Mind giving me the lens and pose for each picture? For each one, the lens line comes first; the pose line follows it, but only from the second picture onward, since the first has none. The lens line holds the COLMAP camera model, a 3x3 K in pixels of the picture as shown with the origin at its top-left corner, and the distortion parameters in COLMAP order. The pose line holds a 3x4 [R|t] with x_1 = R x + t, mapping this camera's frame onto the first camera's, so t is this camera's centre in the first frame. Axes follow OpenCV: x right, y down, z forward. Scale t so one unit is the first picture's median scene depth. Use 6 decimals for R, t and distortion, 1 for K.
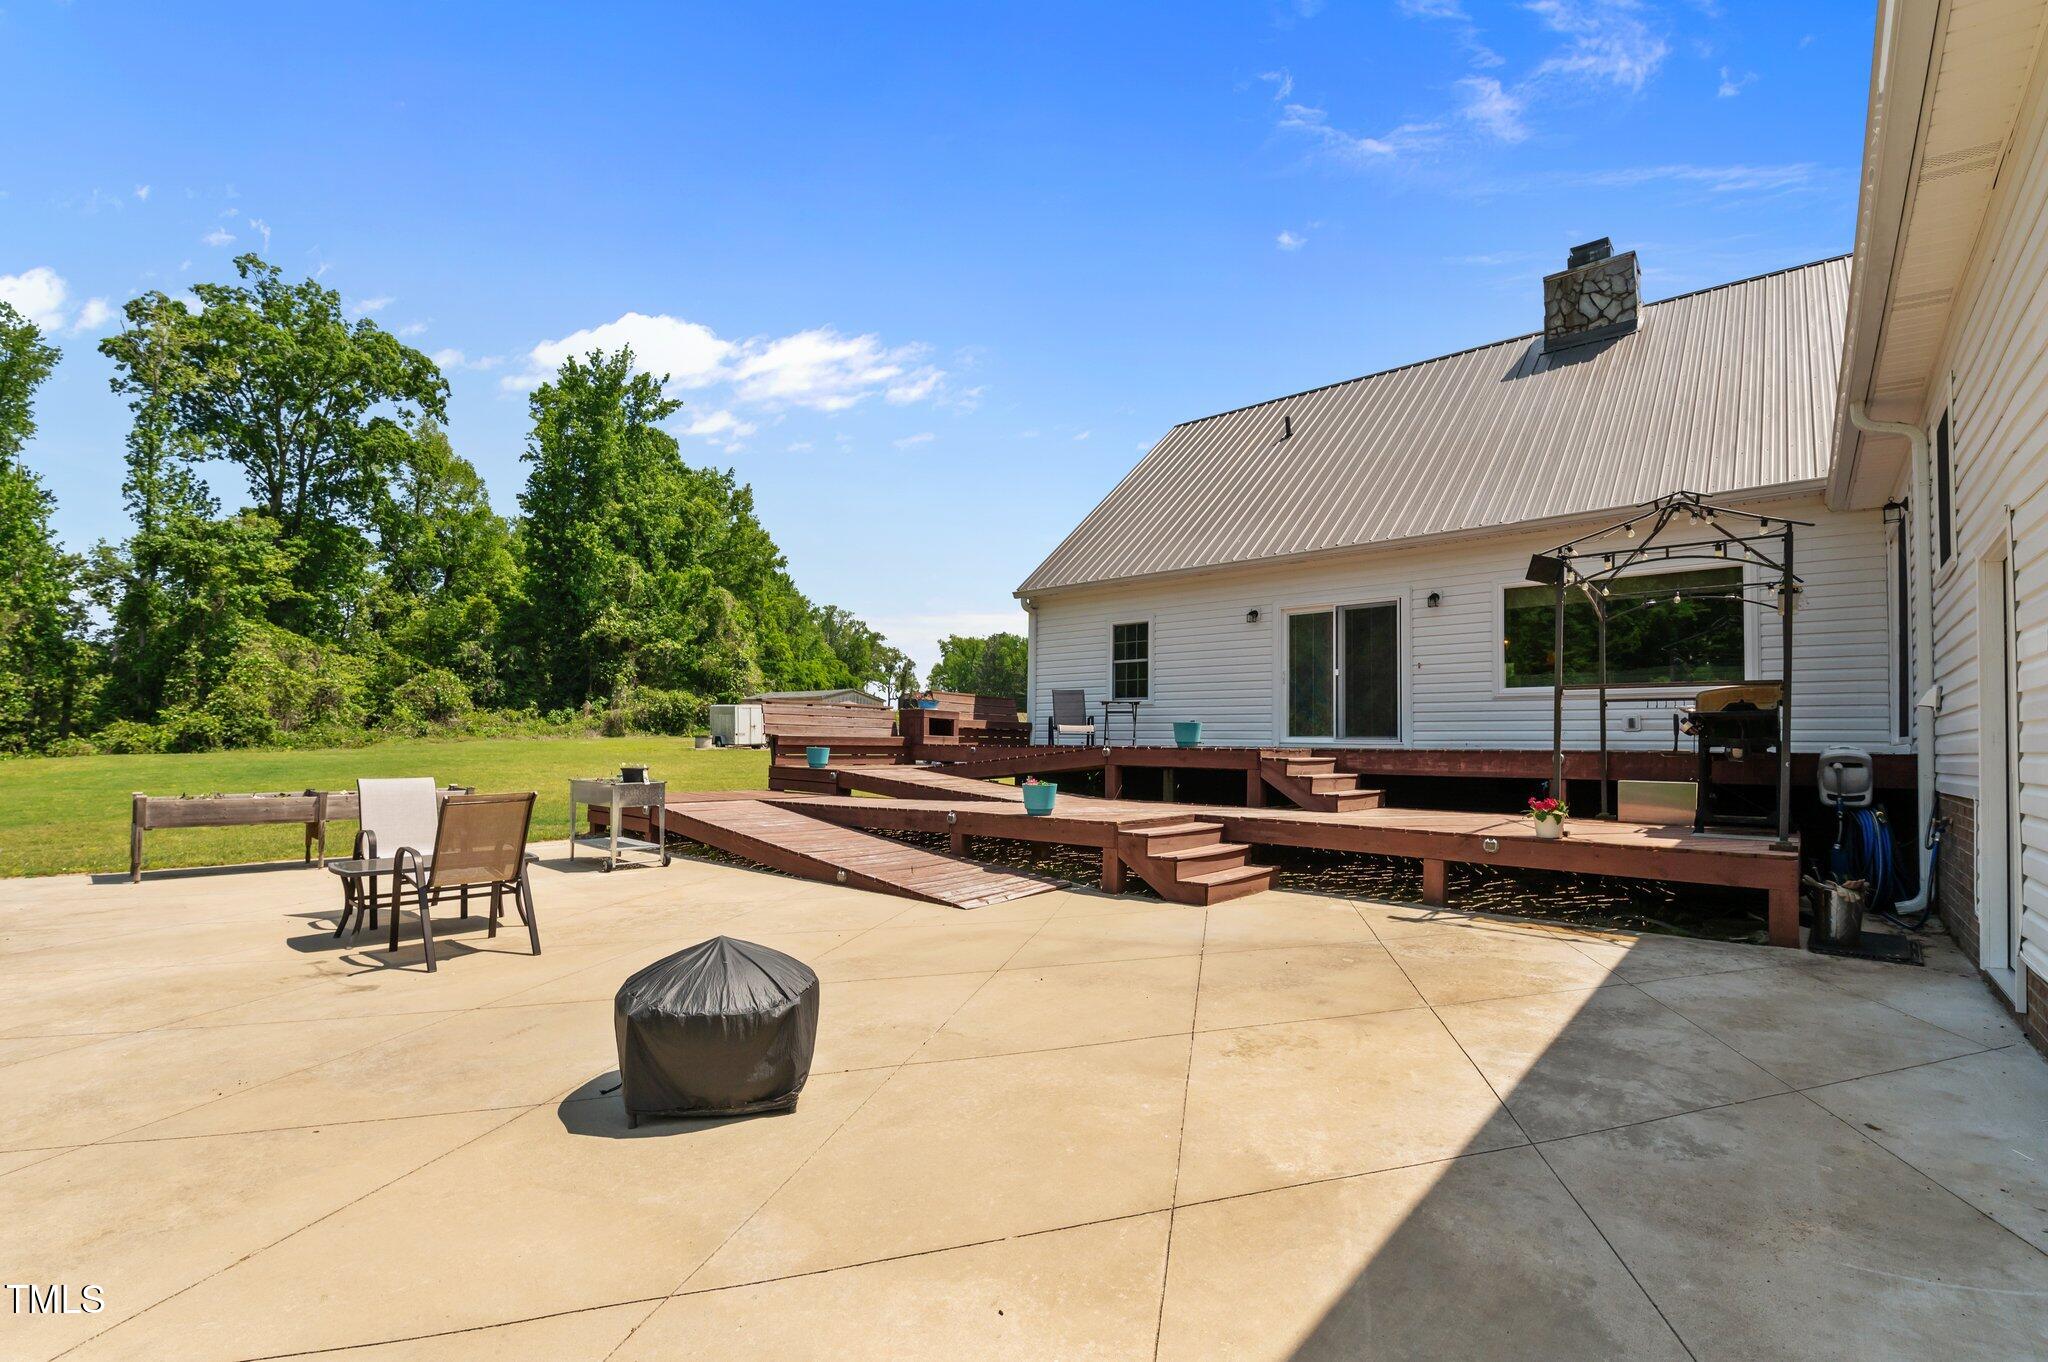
lens RADIAL K [[883.3, 0, 1030.1], [0, 883.3, 713.7], [0, 0, 1]] dist [0.000115, -0.000041]
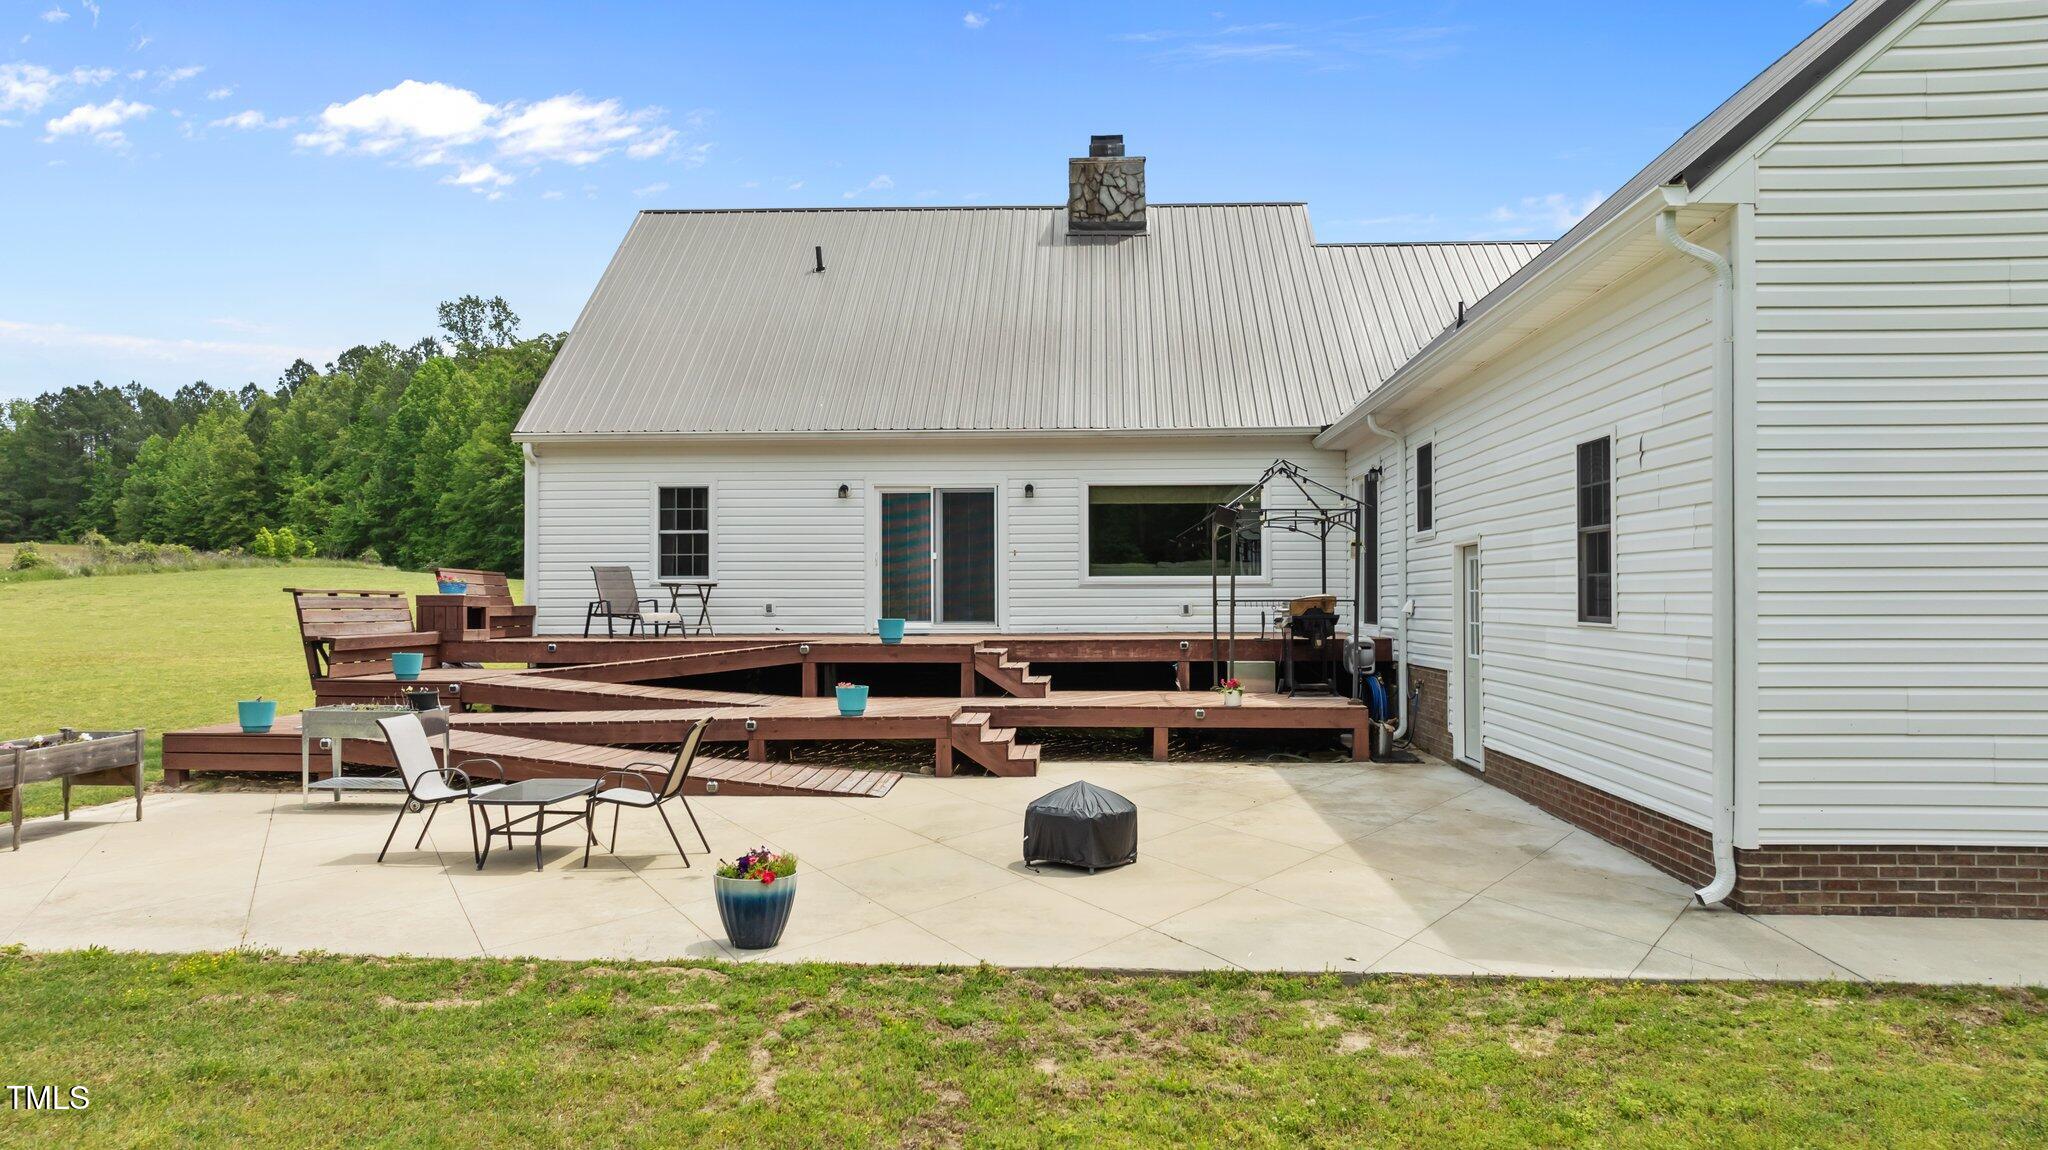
lens RADIAL K [[1420.2, 0, 1024.0], [0, 1420.2, 575.0], [0, 0, 1]] dist [-0.006635, -0.001680]
pose [[0.786057, -0.002636, 0.618149, -0.546055], [-0.010674, 0.999784, 0.017837, -0.054613], [-0.618062, -0.020619, 0.785859, -0.296735]]
